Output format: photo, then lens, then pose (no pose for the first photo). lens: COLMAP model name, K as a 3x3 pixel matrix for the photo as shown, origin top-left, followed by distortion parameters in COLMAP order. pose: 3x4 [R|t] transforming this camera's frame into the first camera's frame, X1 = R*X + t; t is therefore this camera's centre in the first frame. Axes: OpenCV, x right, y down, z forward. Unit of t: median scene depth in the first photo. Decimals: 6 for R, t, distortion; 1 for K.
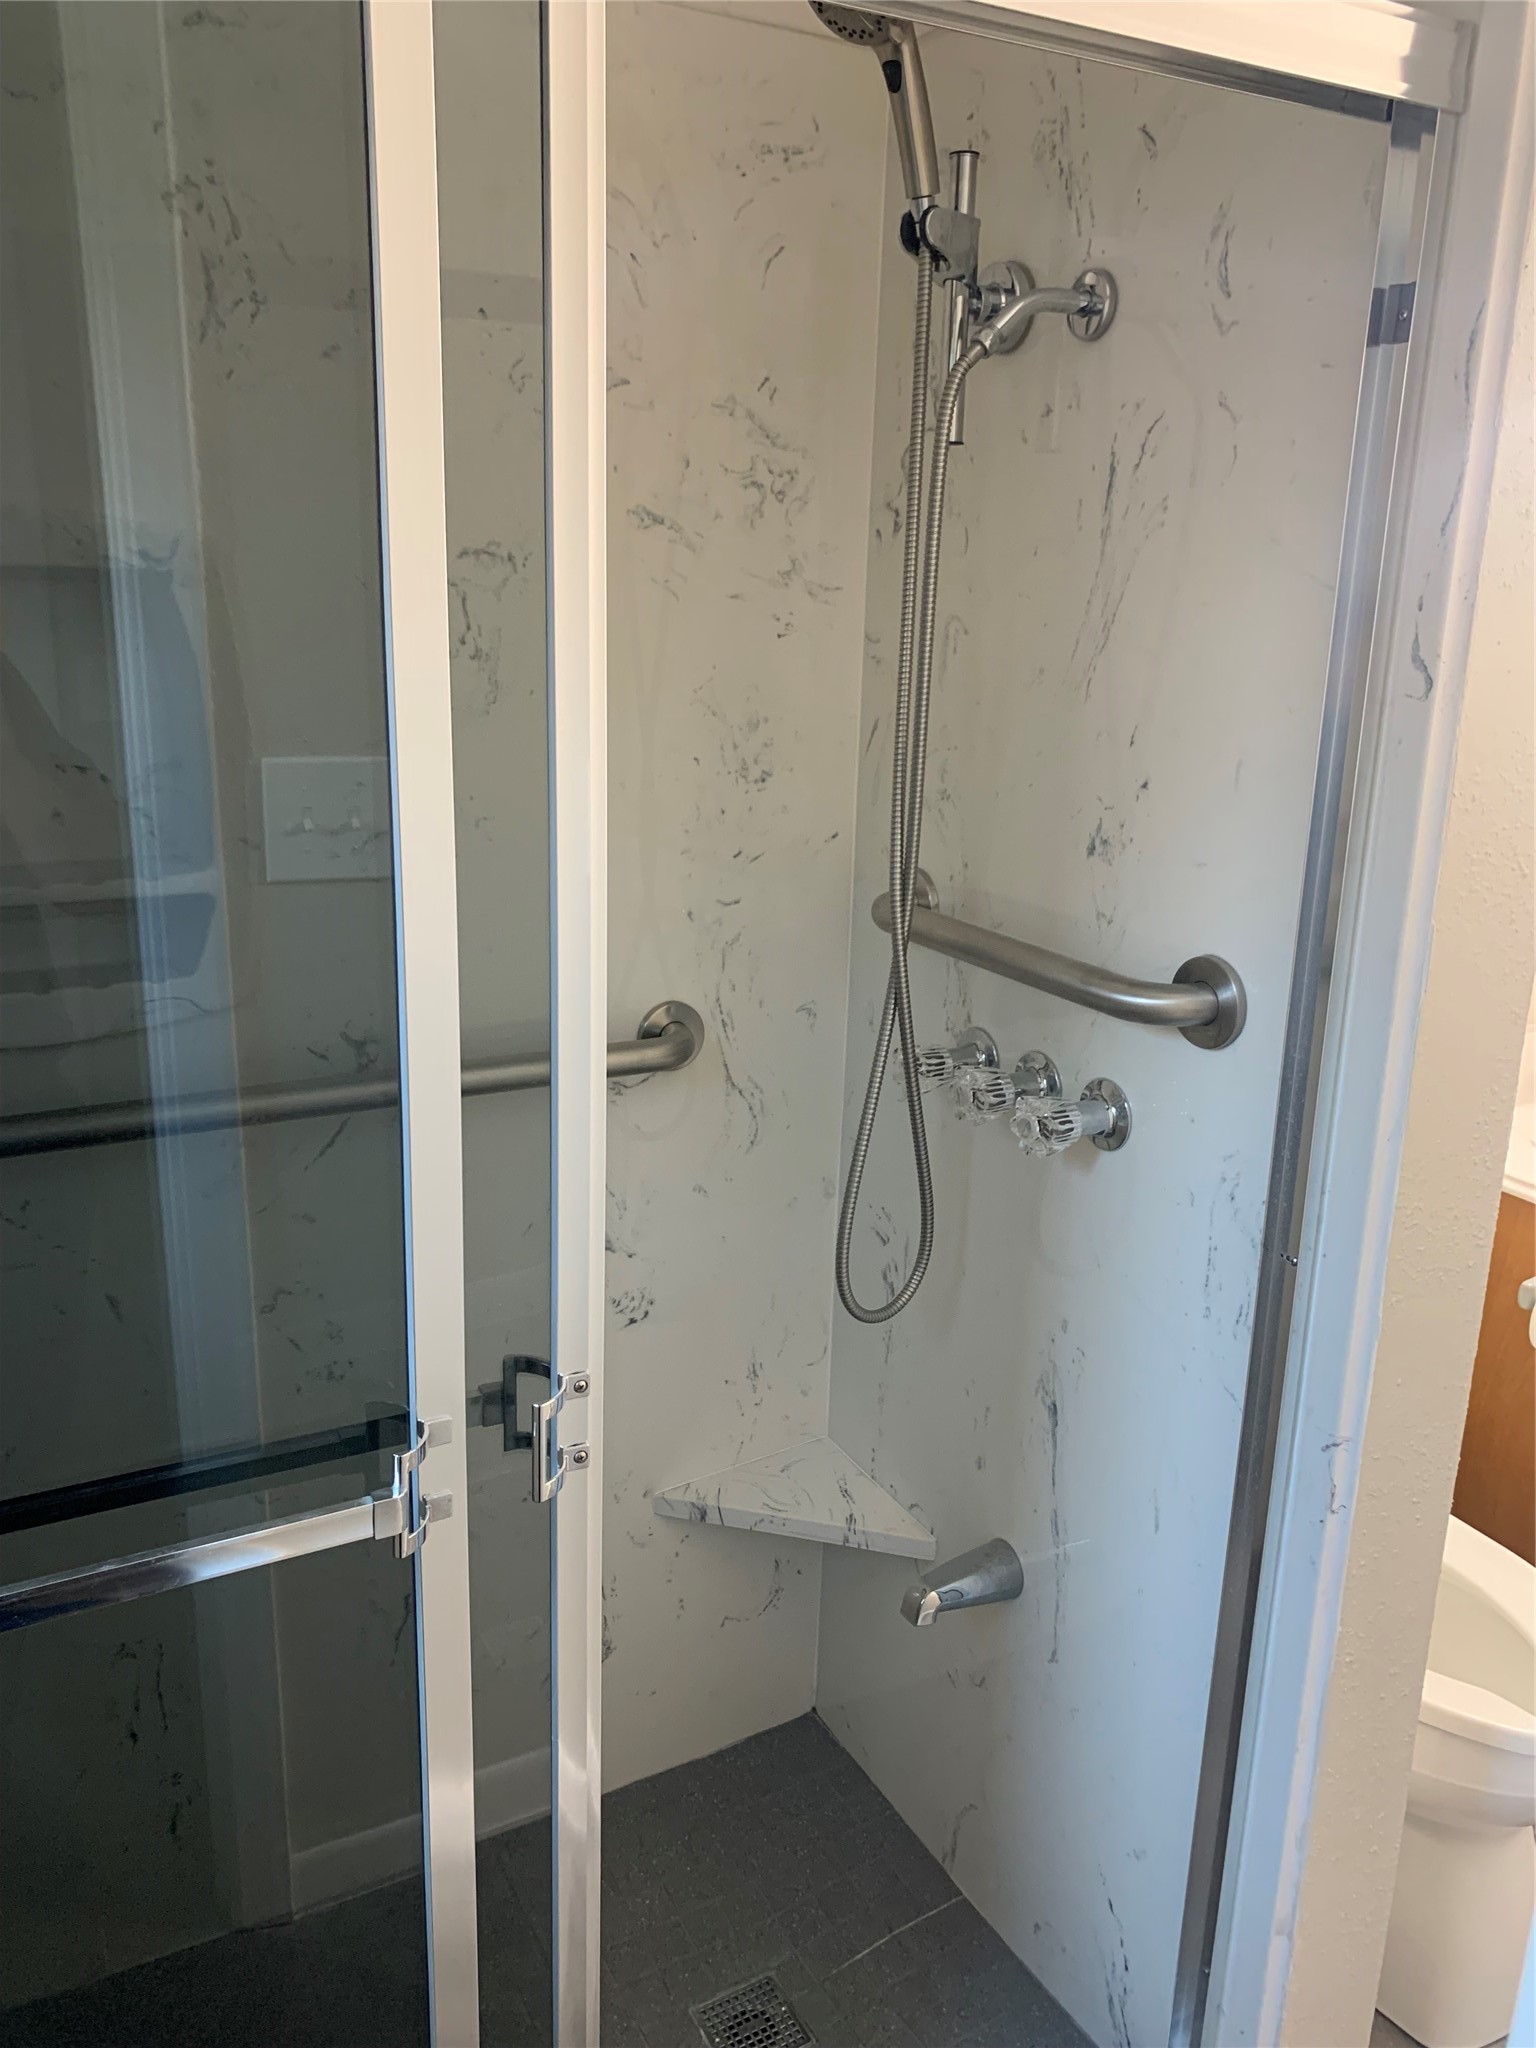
lens RADIAL K [[1579.6, 0, 767.6], [0, 1579.6, 1002.5], [0, 0, 1]] dist [0.036043, -0.021596]
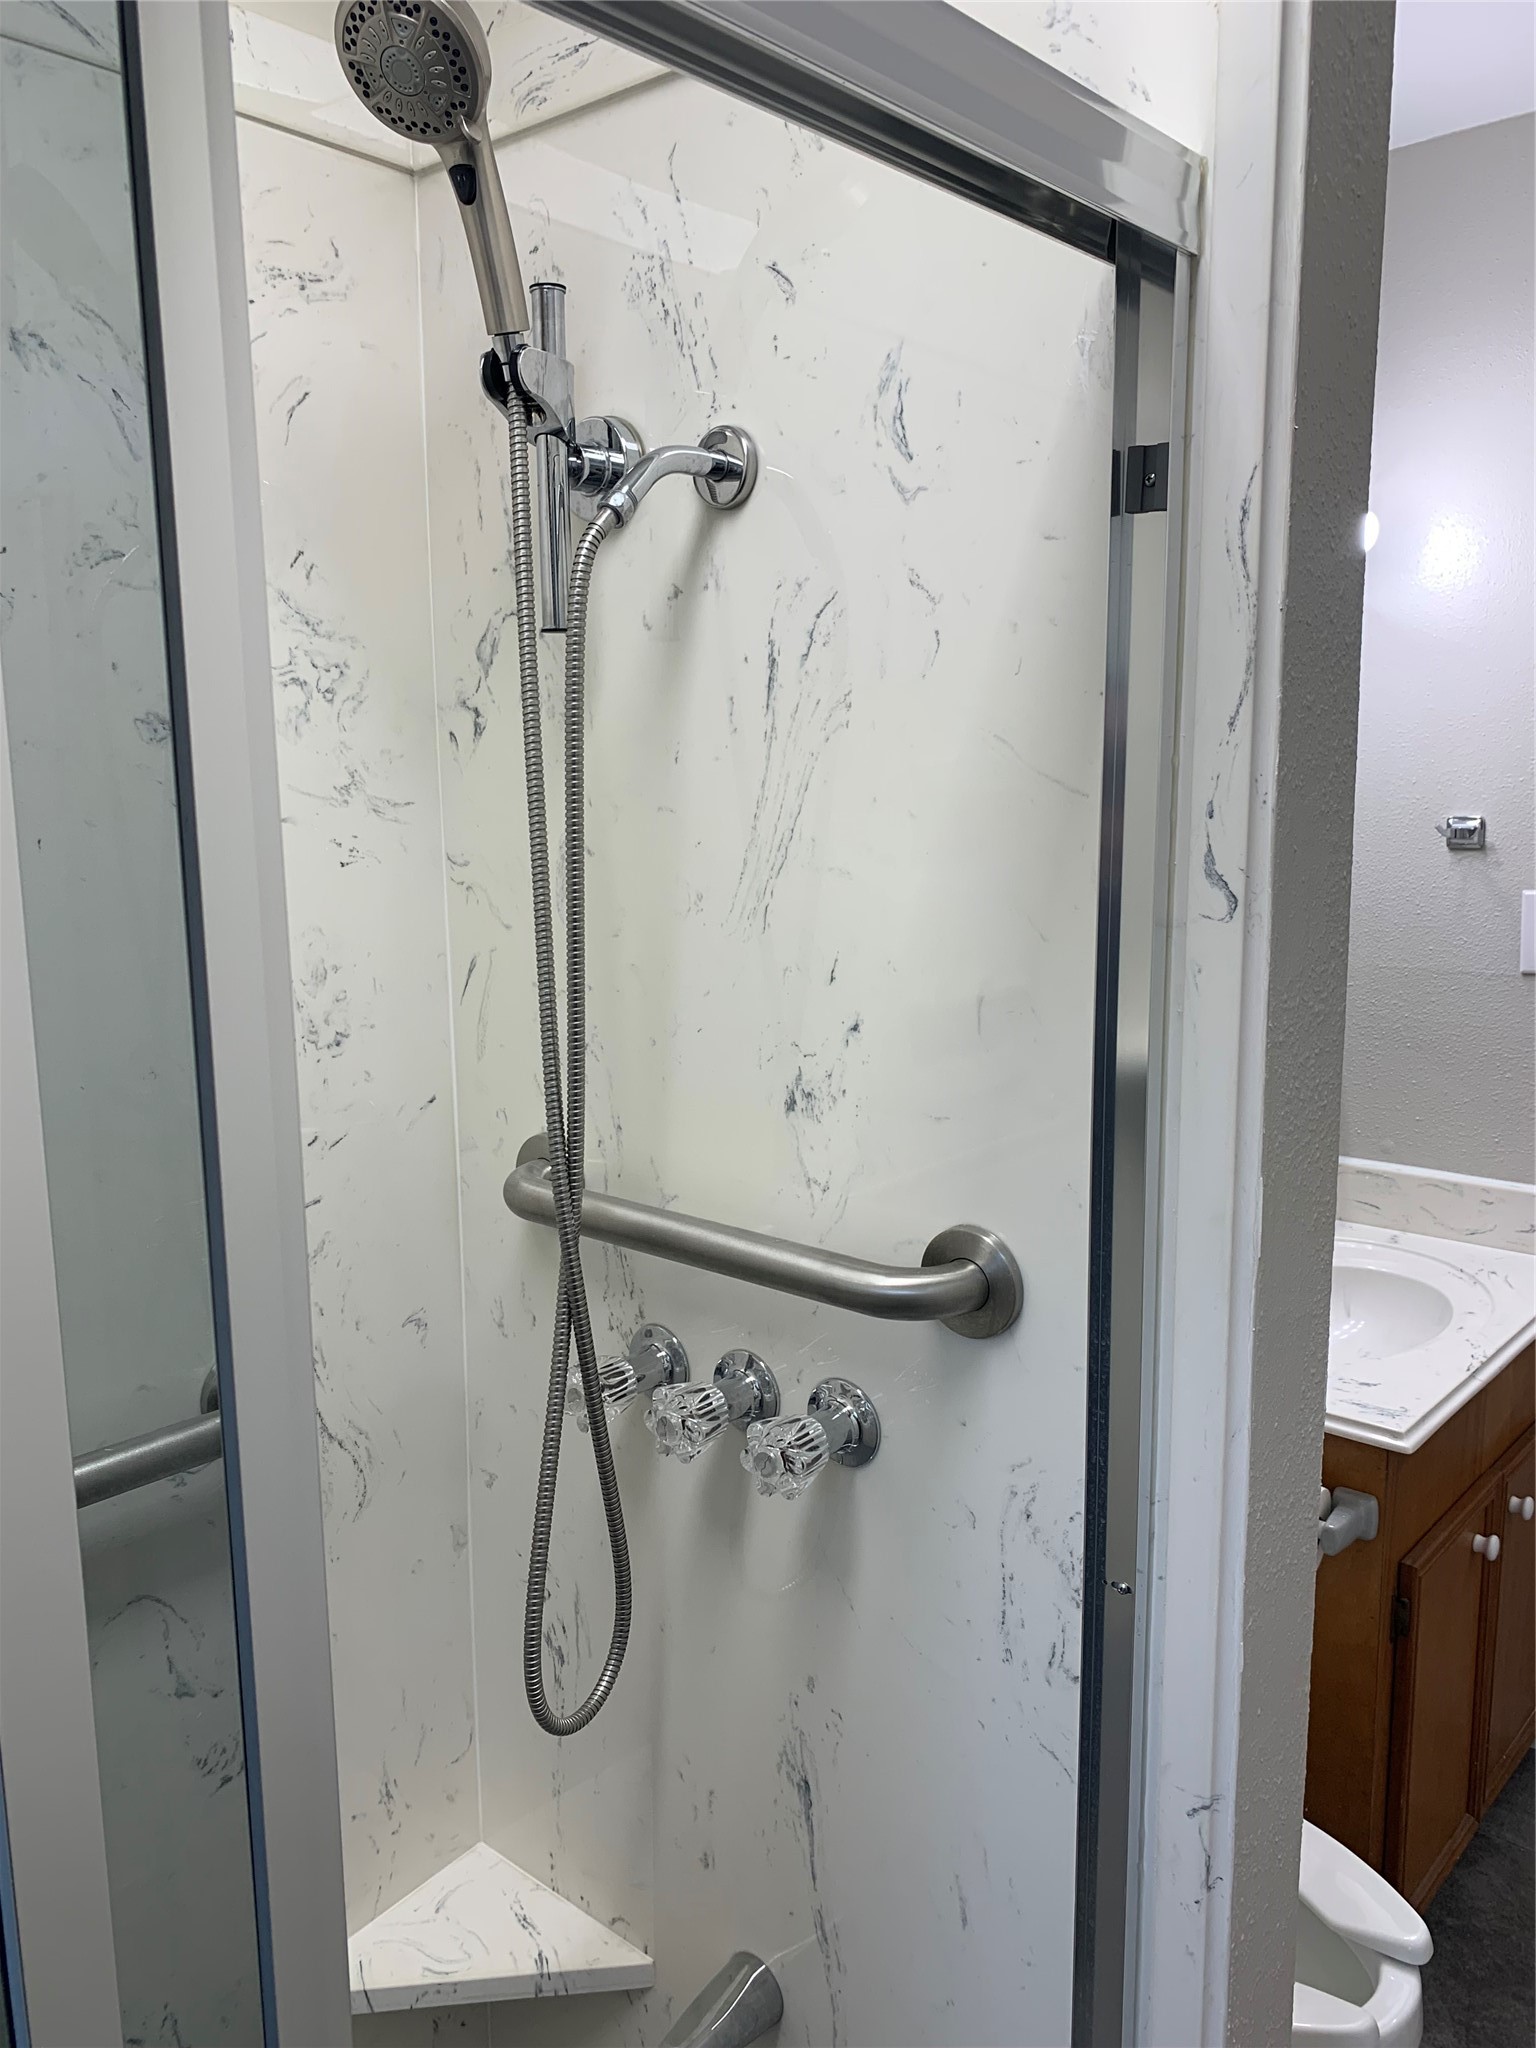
lens RADIAL K [[1579.6, 0, 753.9], [0, 1579.6, 1036.0], [0, 0, 1]] dist [0.036043, -0.021596]
pose [[0.938999, -0.097680, 0.329756, -0.078280], [0.125178, 0.990122, -0.063156, -0.078689], [-0.320330, 0.100582, 0.941951, 0.213790]]
